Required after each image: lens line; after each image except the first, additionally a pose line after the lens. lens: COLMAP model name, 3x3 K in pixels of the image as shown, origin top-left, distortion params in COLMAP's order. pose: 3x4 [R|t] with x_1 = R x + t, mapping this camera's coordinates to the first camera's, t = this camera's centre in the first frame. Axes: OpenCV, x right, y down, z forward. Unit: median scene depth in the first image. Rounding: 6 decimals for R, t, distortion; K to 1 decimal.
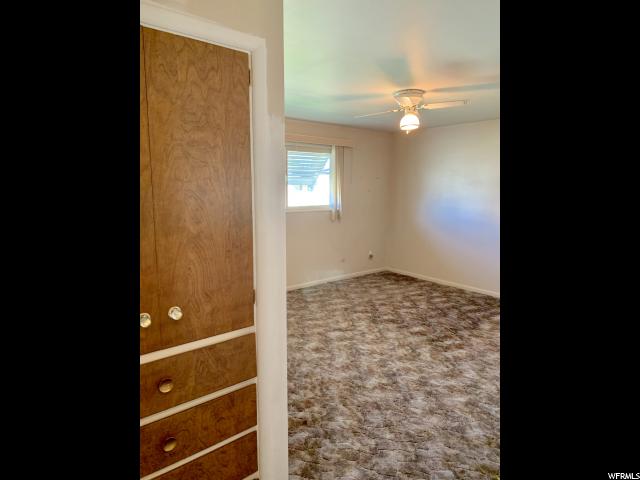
lens RADIAL K [[368.5, 0, 320.0], [0, 368.5, 240.0], [0, 0, 1]] dist [0.002162, -0.000011]
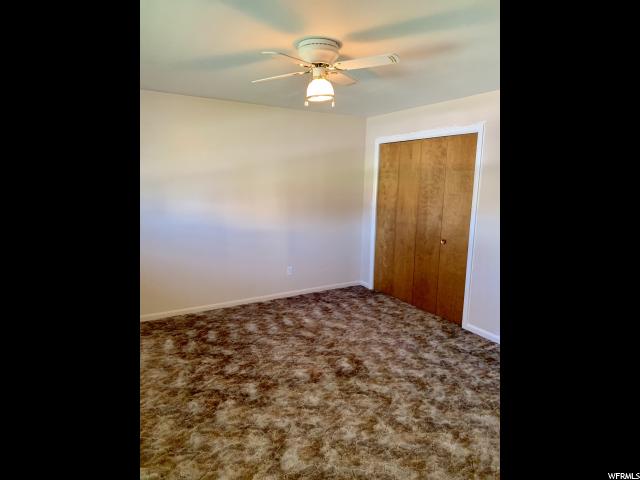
lens RADIAL K [[368.5, 0, 320.0], [0, 368.5, 240.0], [0, 0, 1]] dist [0.002162, -0.000011]
pose [[0.121462, -0.156839, 0.980127, -0.422403], [0.127447, 0.981729, 0.141301, -0.125938], [-0.984380, 0.107752, 0.139232, 0.845182]]
